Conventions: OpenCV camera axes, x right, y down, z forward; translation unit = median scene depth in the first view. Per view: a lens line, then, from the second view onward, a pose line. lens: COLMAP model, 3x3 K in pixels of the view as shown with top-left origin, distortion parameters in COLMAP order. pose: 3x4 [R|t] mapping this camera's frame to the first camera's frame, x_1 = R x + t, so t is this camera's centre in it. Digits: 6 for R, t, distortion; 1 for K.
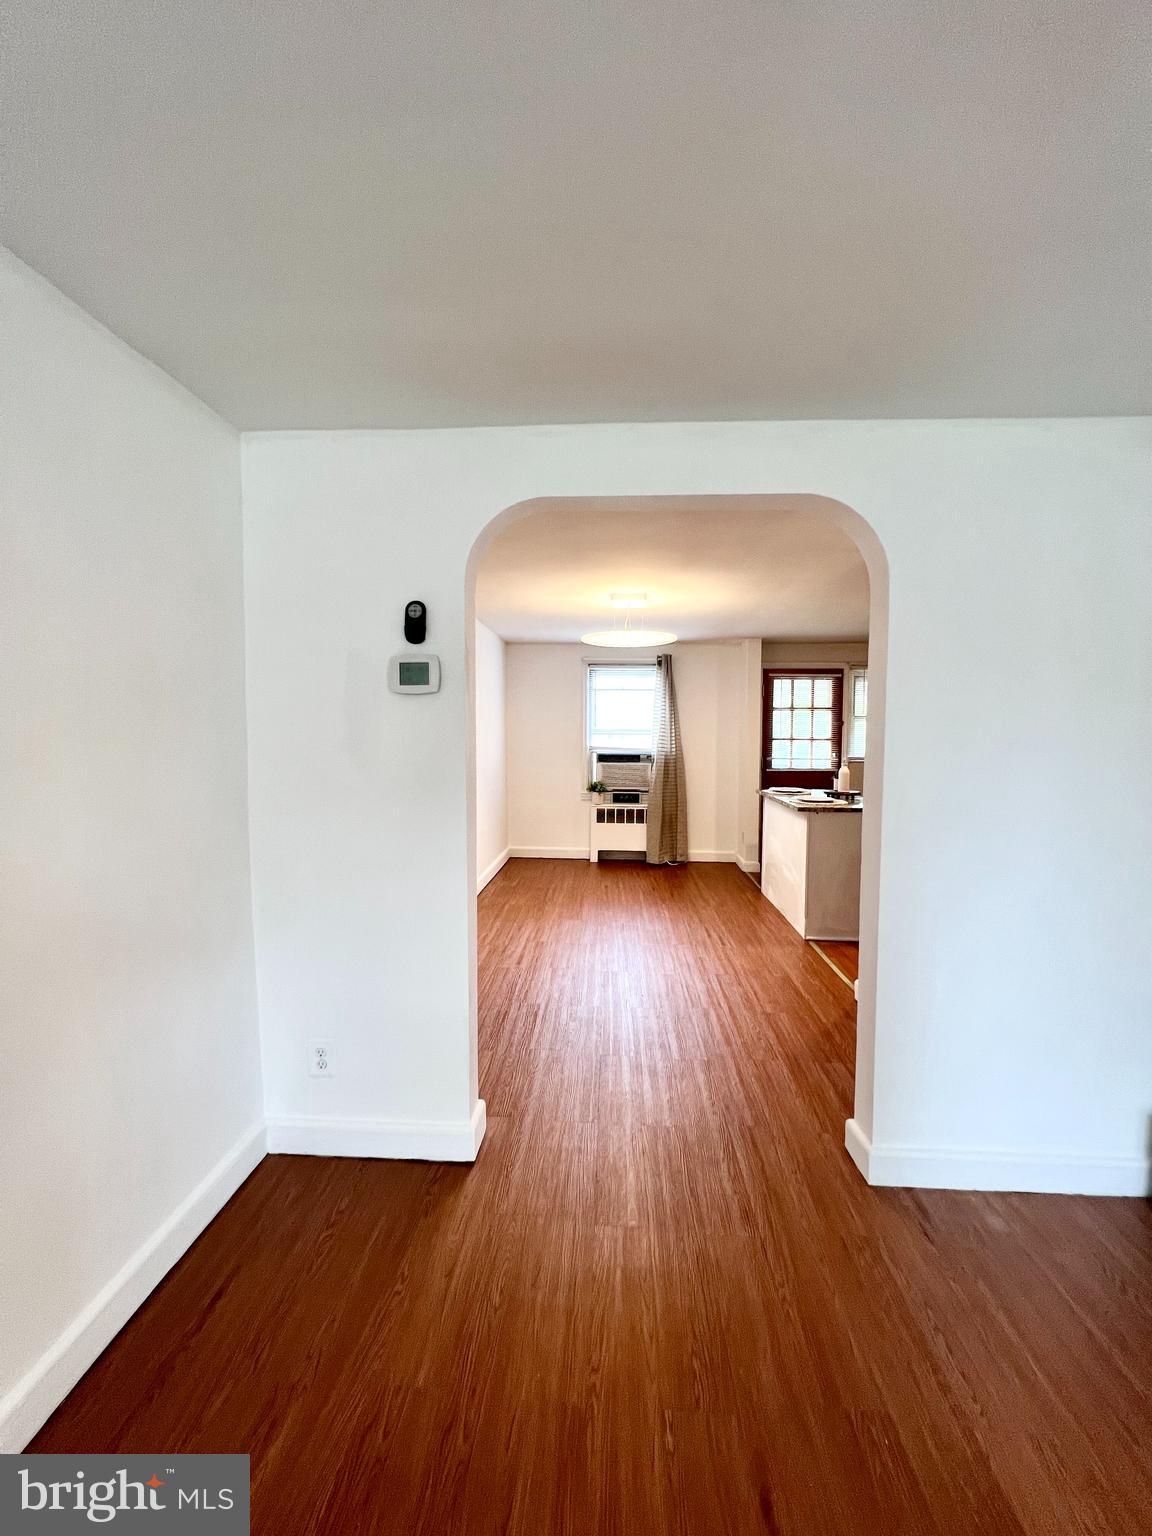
lens RADIAL K [[611.4, 0, 577.0], [0, 611.4, 762.9], [0, 0, 1]] dist [-0.001826, 0.000558]
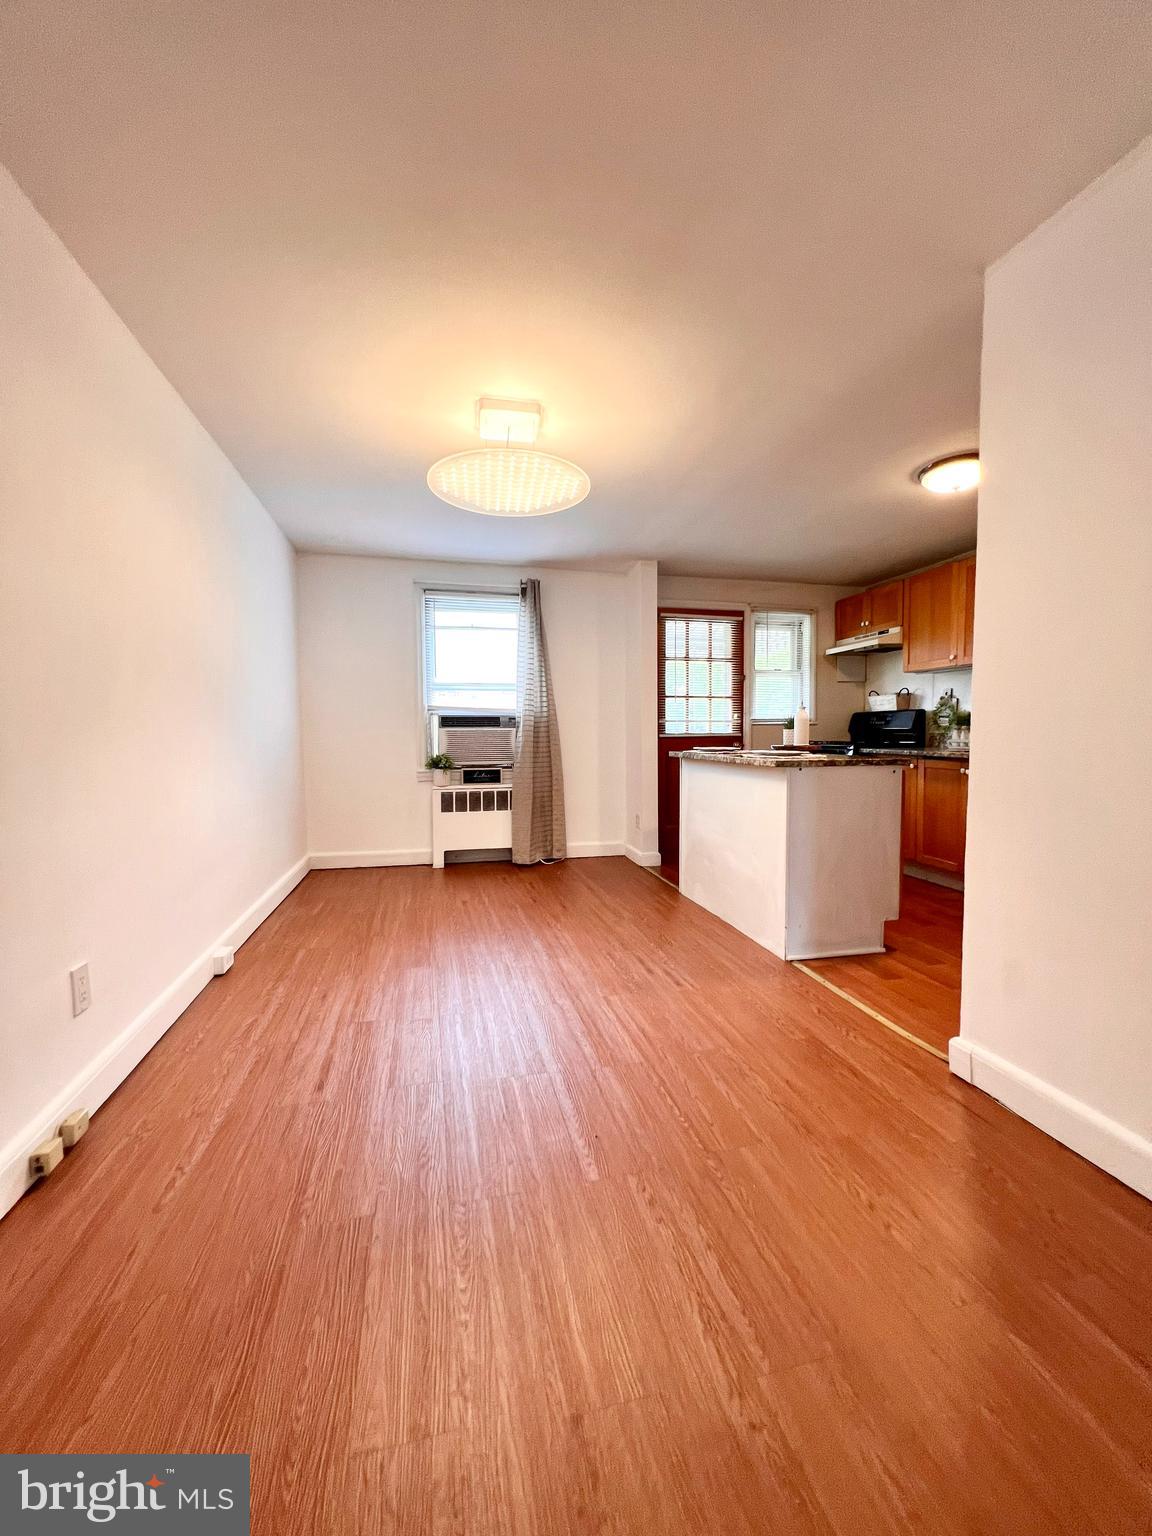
lens RADIAL K [[611.4, 0, 579.1], [0, 611.4, 764.9], [0, 0, 1]] dist [-0.001826, 0.000558]
pose [[0.956901, -0.023527, 0.289459, -0.019111], [0.023464, 0.999718, 0.003691, 0.044340], [-0.289465, 0.003260, 0.957183, 0.275979]]
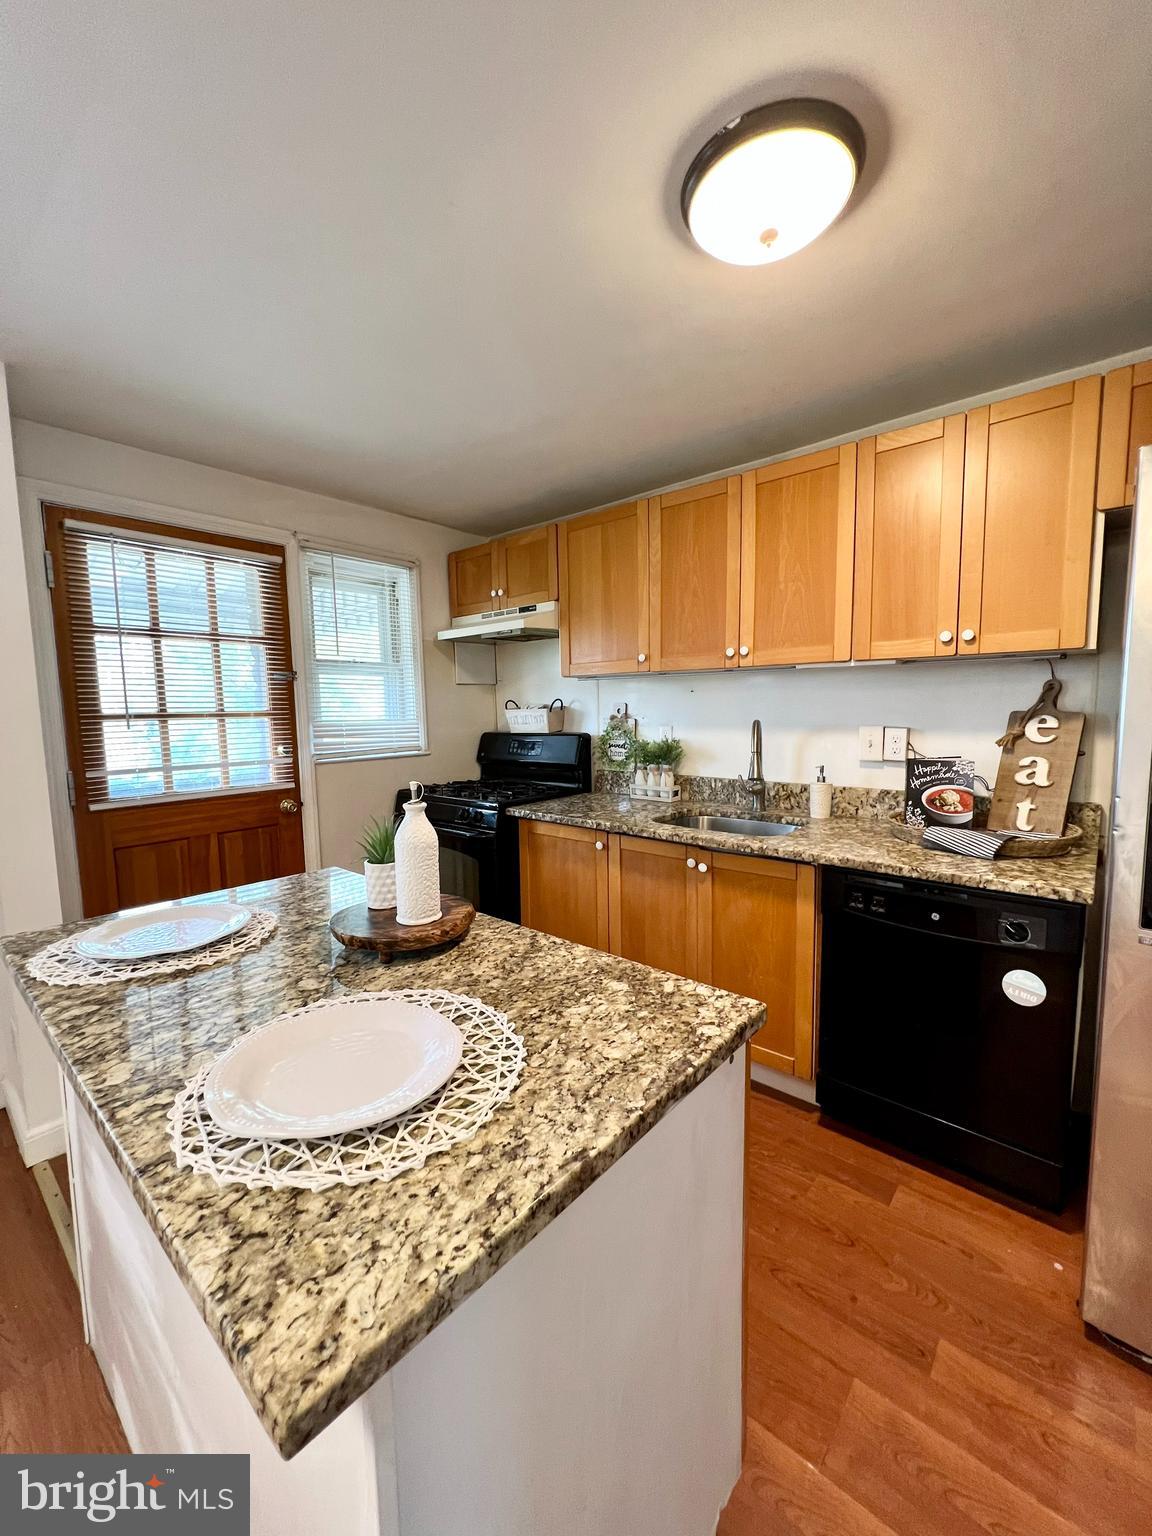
lens RADIAL K [[615.0, 0, 578.5], [0, 615.0, 766.6], [0, 0, 1]] dist [-0.004201, 0.001146]
pose [[0.601584, -0.090369, 0.793681, 0.205668], [0.059712, 0.995888, 0.068133, -0.018558], [-0.796575, 0.006404, 0.604506, 0.577948]]
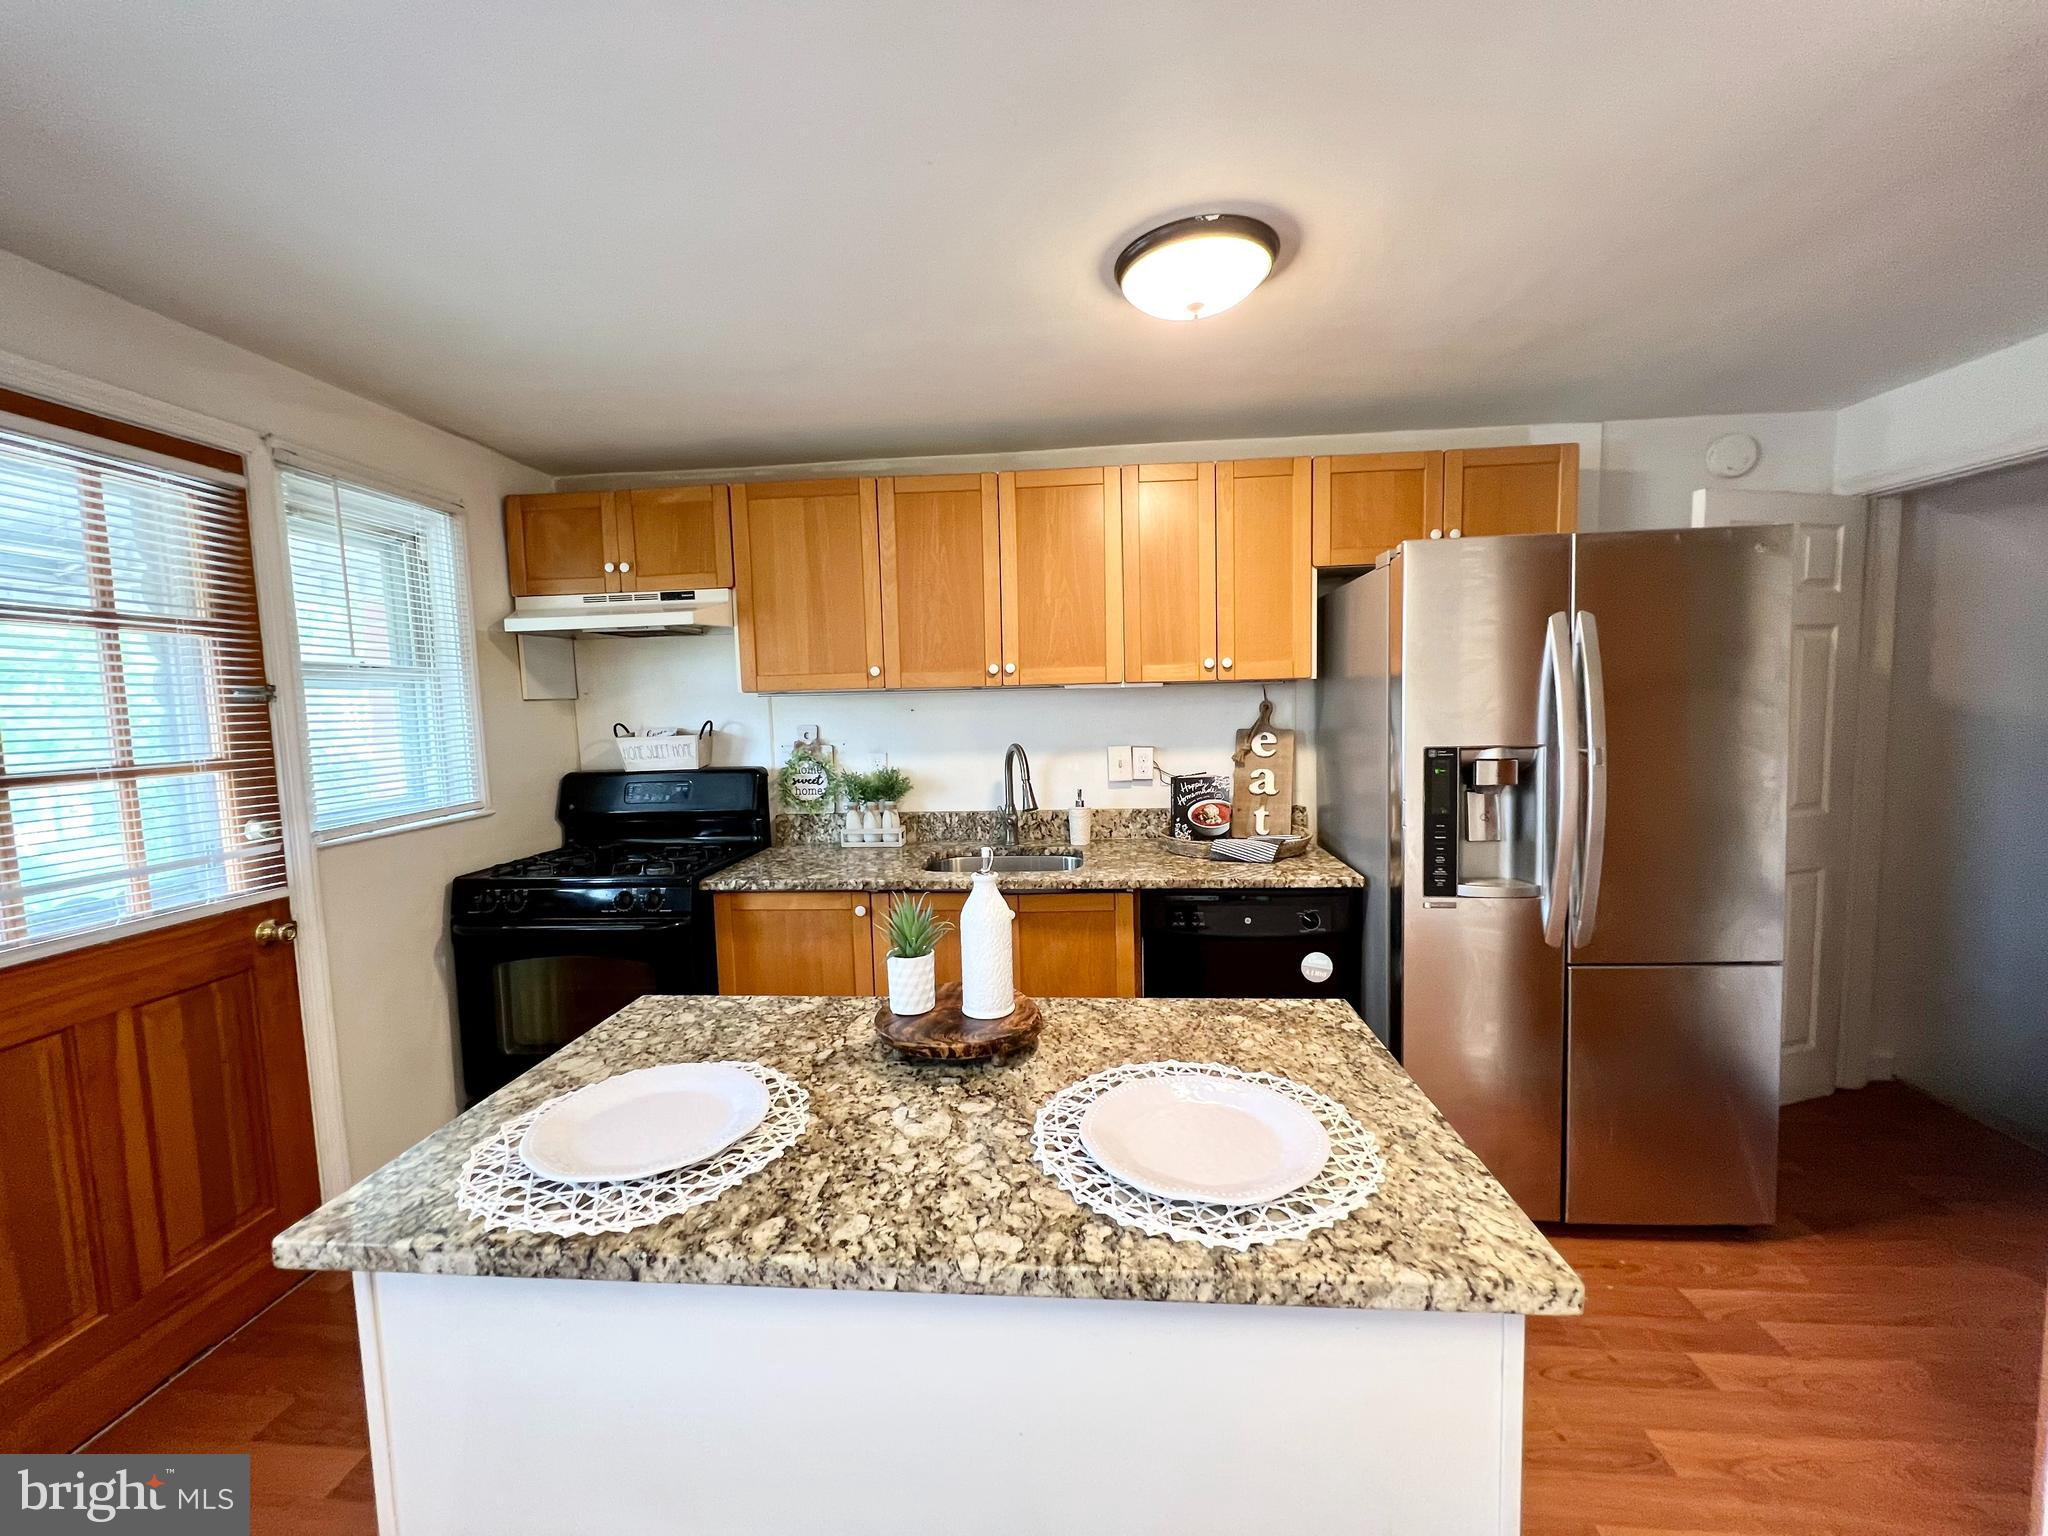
lens RADIAL K [[820.0, 0, 1020.1], [0, 820.0, 765.7], [0, 0, 1]] dist [-0.004201, 0.001146]
pose [[0.016516, -0.085683, 0.996186, 0.122436], [0.079144, 0.993307, 0.084123, -0.040454], [-0.996726, 0.077453, 0.023187, 0.704956]]
